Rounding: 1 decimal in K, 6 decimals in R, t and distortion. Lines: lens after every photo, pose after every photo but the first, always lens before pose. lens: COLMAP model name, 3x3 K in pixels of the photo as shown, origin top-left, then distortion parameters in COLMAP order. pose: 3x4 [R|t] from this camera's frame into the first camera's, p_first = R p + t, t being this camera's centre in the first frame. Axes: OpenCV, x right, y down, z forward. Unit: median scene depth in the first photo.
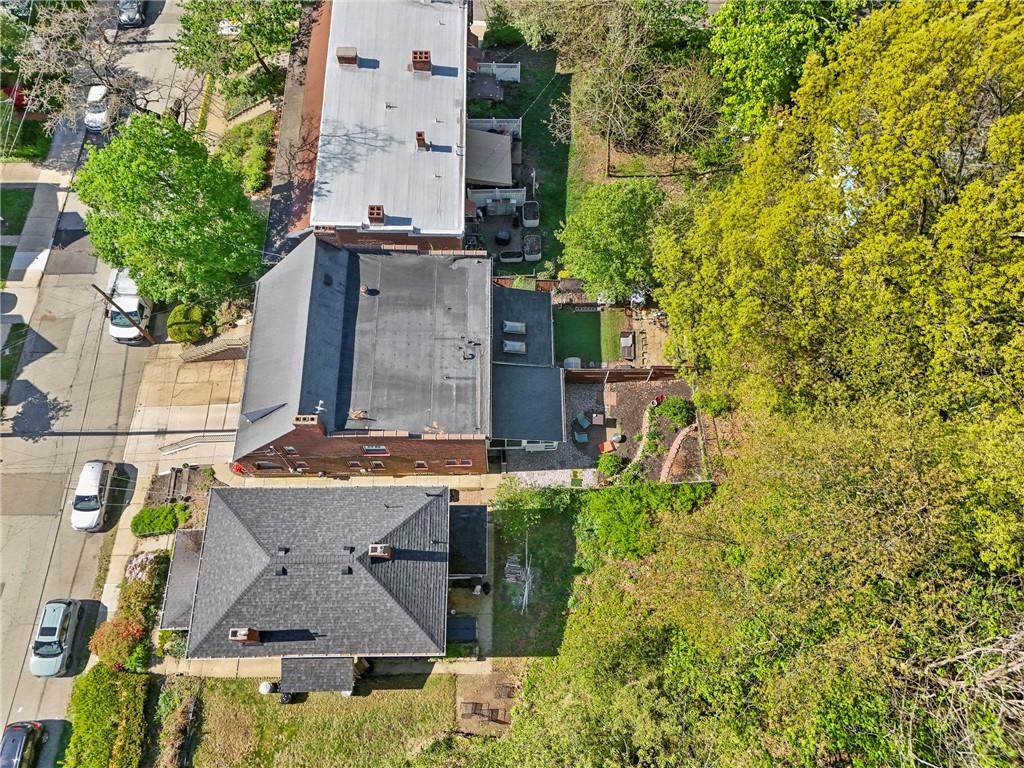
lens RADIAL K [[758.3, 0, 512.0], [0, 758.3, 384.0], [0, 0, 1]] dist [0.095749, -0.086340]
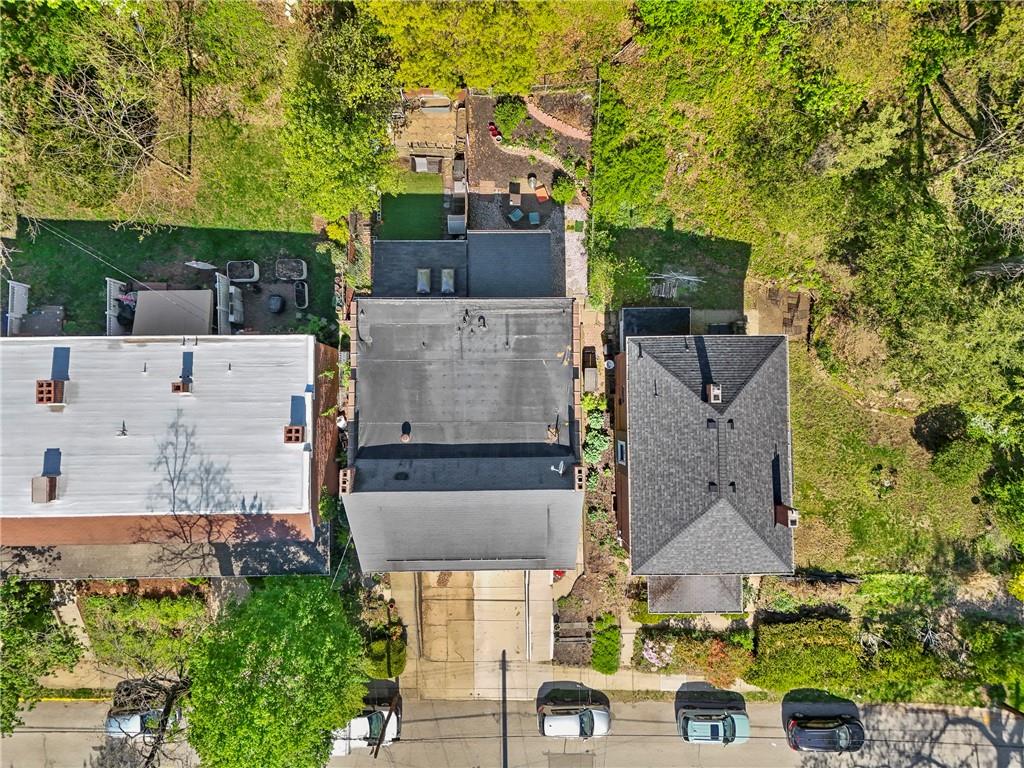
lens RADIAL K [[758.3, 0, 512.0], [0, 758.3, 384.0], [0, 0, 1]] dist [0.095749, -0.086340]
pose [[-0.001720, -0.999685, 0.025049, -0.142848], [0.919667, 0.008255, 0.392612, -0.332761], [-0.392695, 0.023712, 0.919363, 0.125884]]
